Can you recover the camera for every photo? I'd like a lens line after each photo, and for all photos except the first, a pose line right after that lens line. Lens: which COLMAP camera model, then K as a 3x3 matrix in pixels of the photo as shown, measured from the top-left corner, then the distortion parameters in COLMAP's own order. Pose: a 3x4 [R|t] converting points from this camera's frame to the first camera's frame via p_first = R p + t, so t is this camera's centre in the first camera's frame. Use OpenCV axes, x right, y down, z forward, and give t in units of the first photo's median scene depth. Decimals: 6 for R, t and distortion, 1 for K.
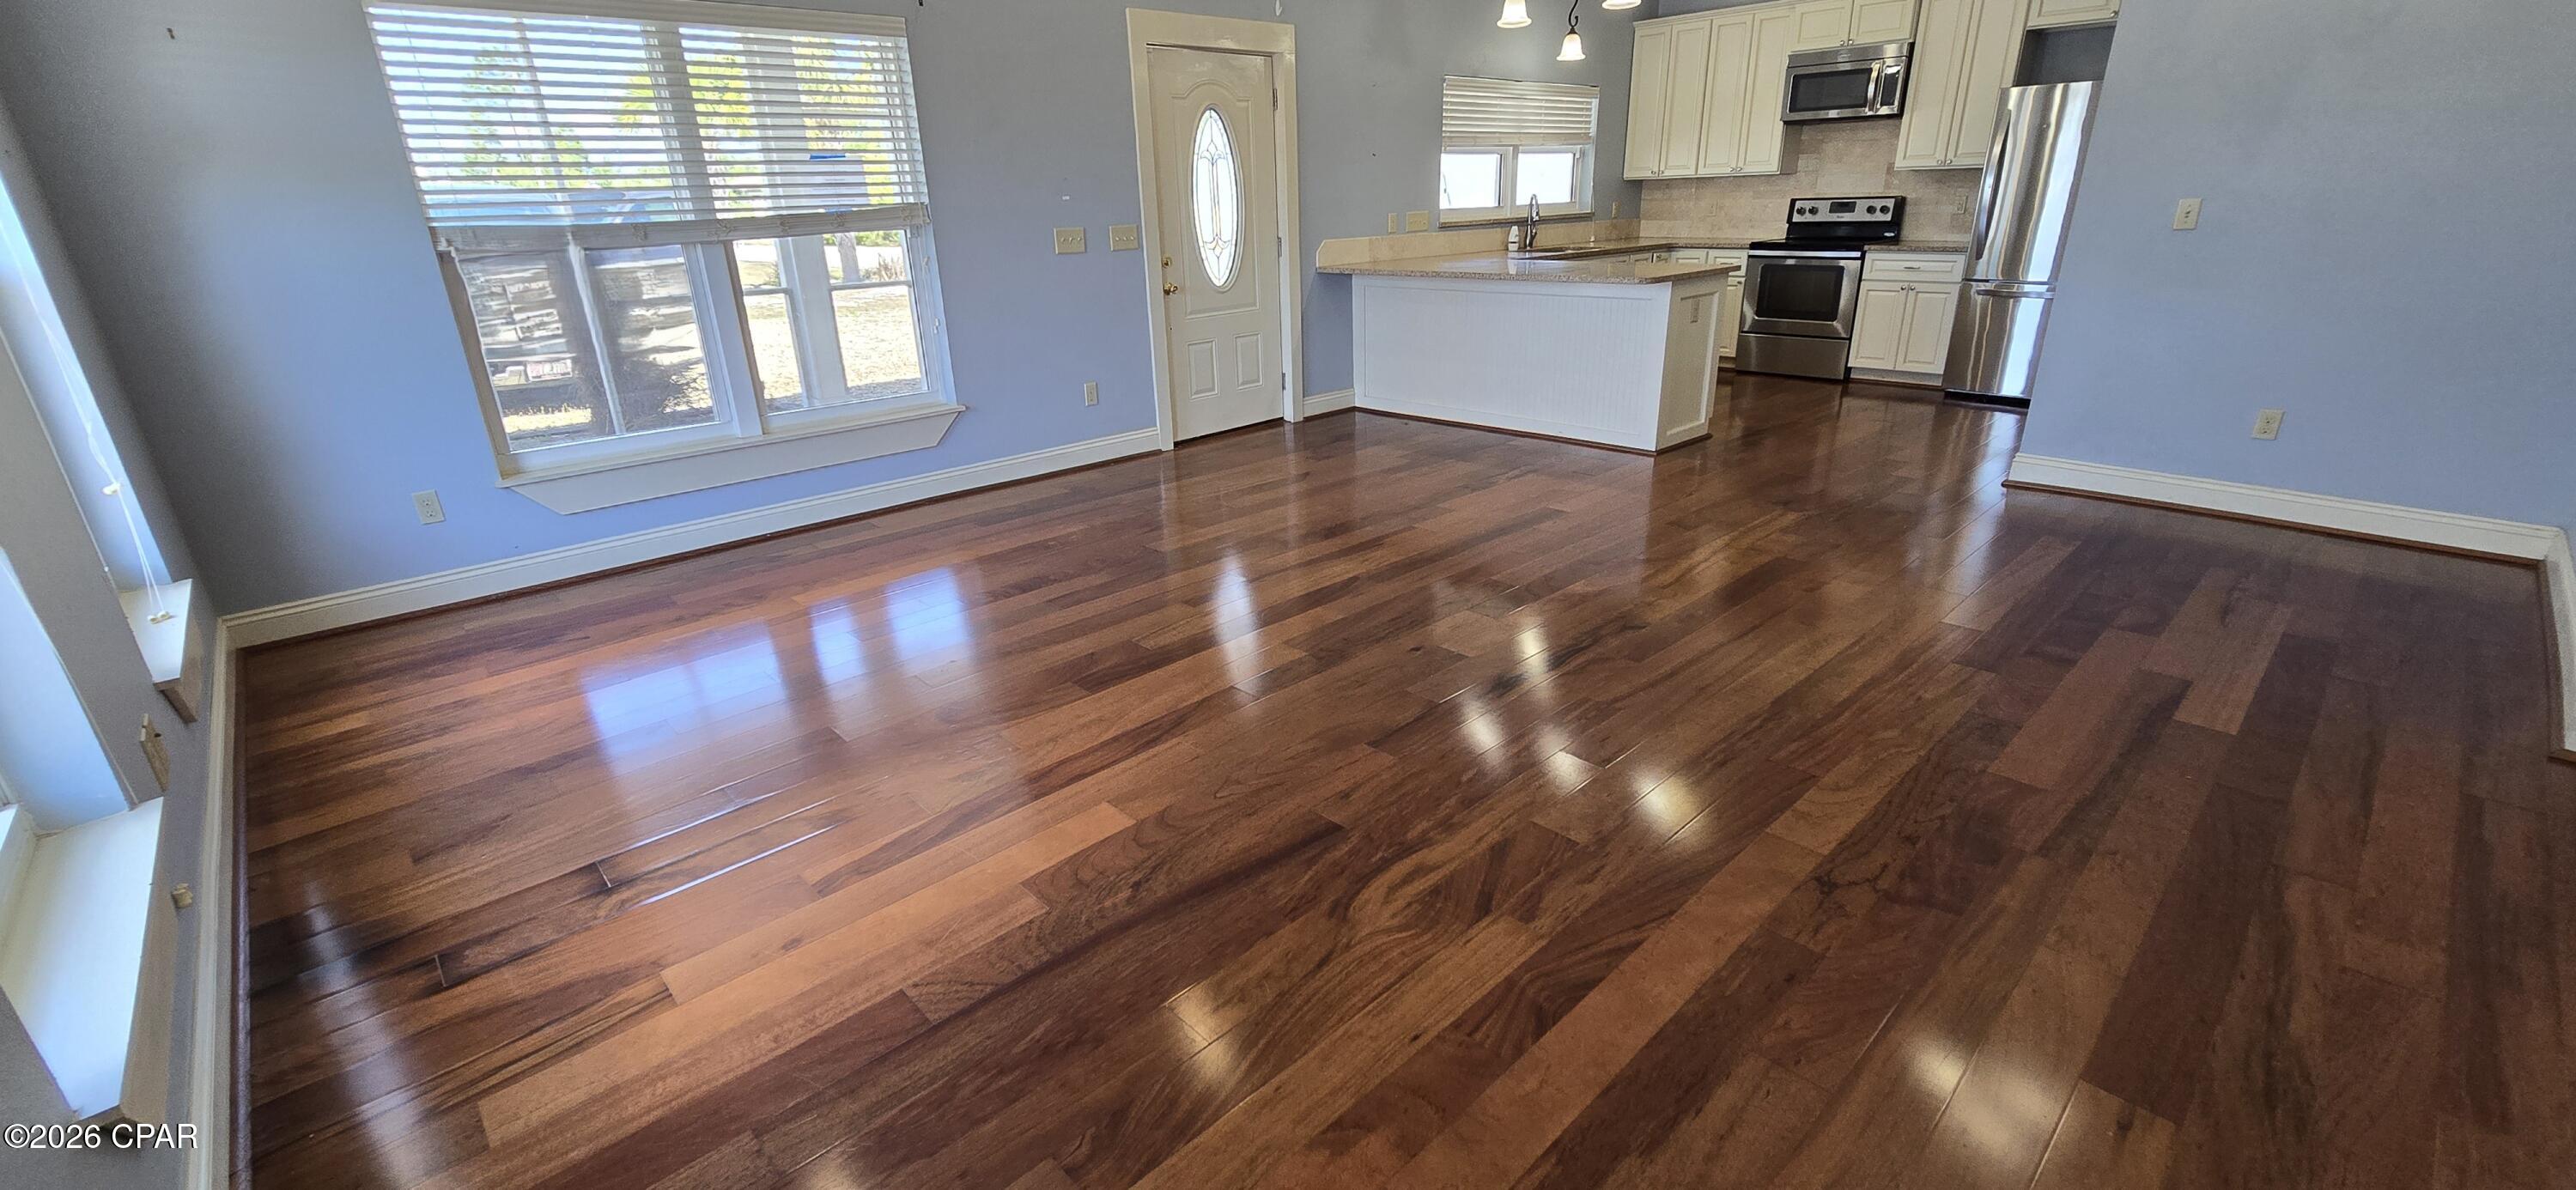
lens RADIAL K [[1062.6, 0, 1277.5], [0, 1062.6, 597.1], [0, 0, 1]] dist [-0.000977, -0.000156]
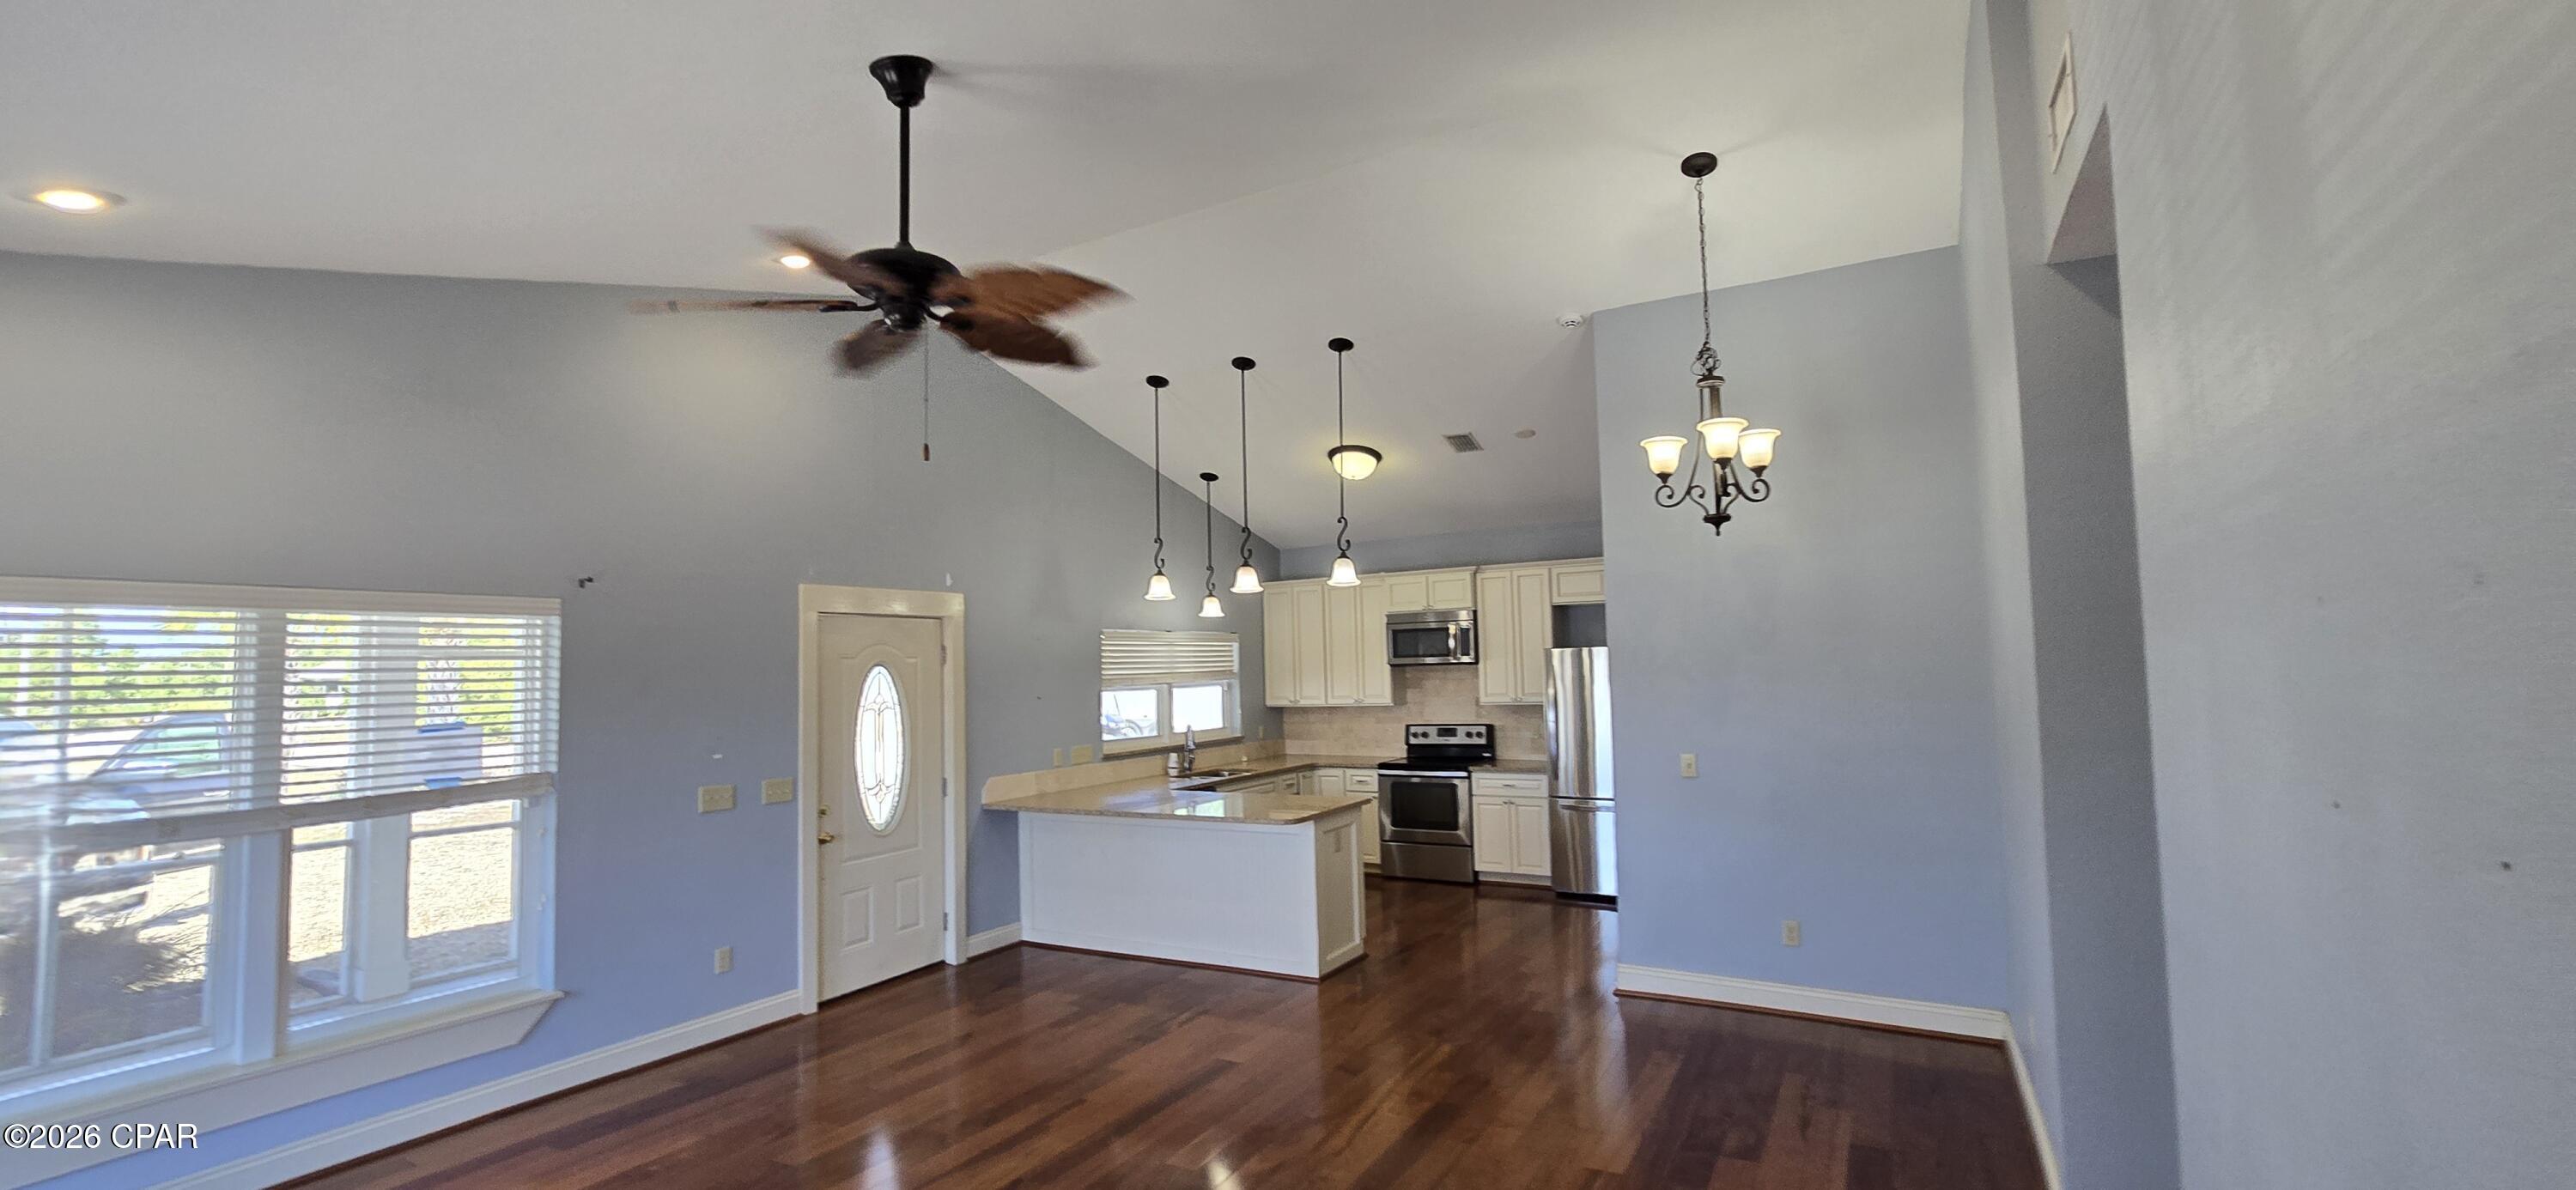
lens RADIAL K [[1068.2, 0, 1264.8], [0, 1068.2, 596.7], [0, 0, 1]] dist [-0.003634, -0.000255]
pose [[0.959101, 0.022934, 0.282135, 0.003387], [0.099134, 0.906376, -0.410677, -0.050107], [-0.265139, 0.421850, 0.867032, -0.042346]]
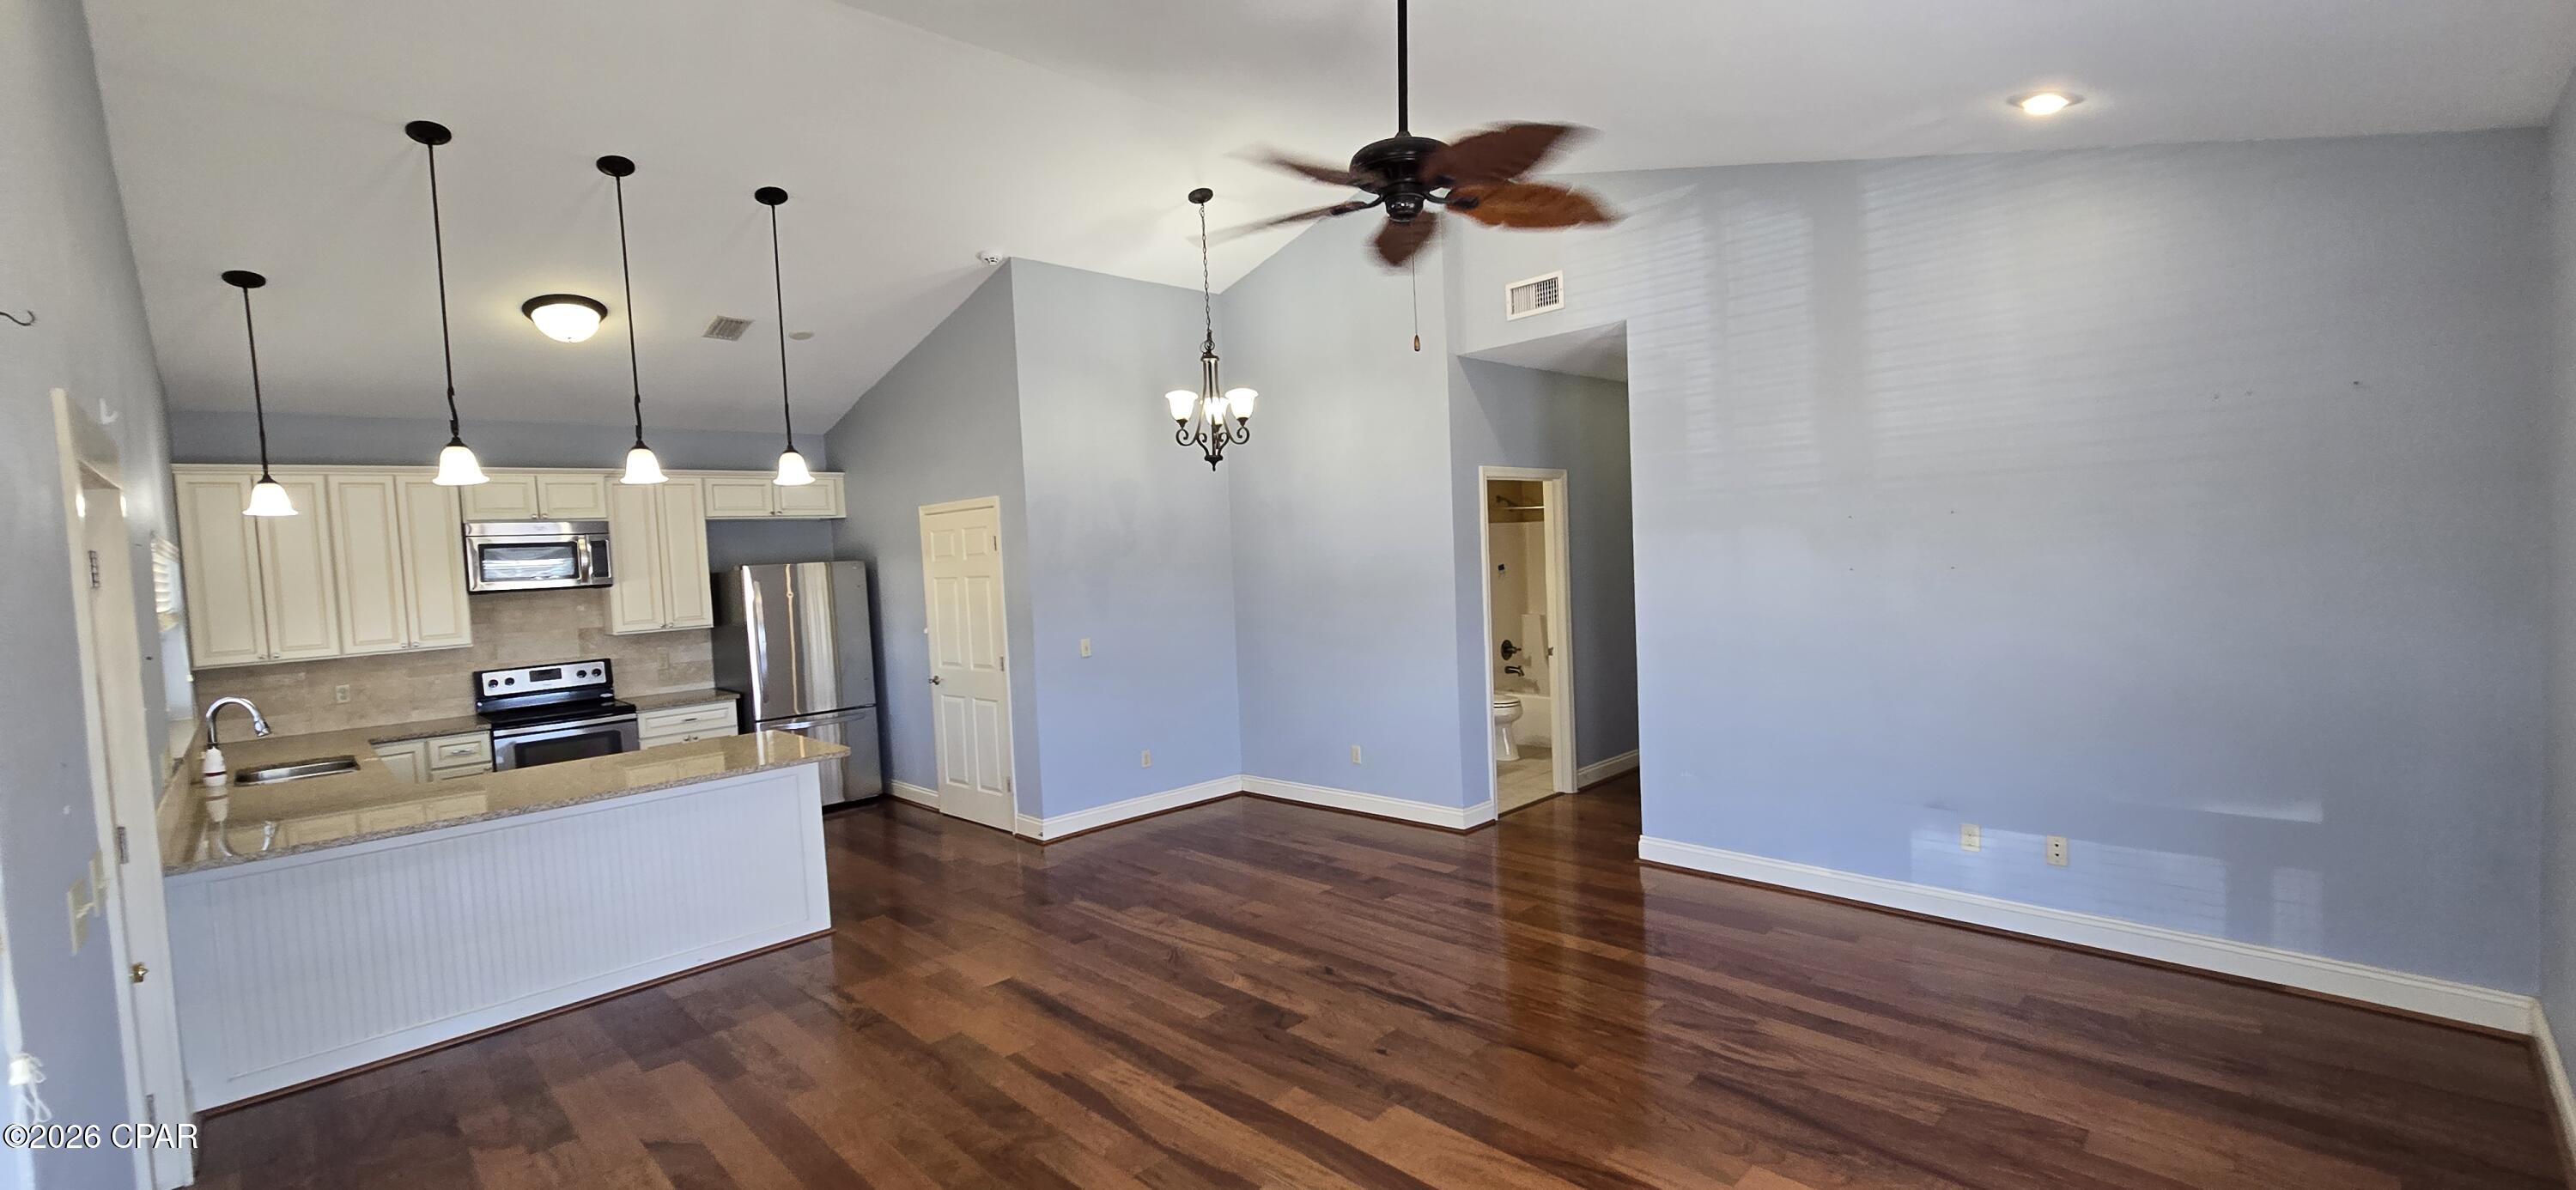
lens RADIAL K [[1055.0, 0, 1288.0], [0, 1055.0, 595.0], [0, 0, 1]] dist [-0.002069, -0.000273]
pose [[-0.028985, -0.015414, 0.999461, -0.533349], [0.401198, 0.915629, 0.025756, -0.252795], [-0.915533, 0.401729, -0.020355, 0.516044]]
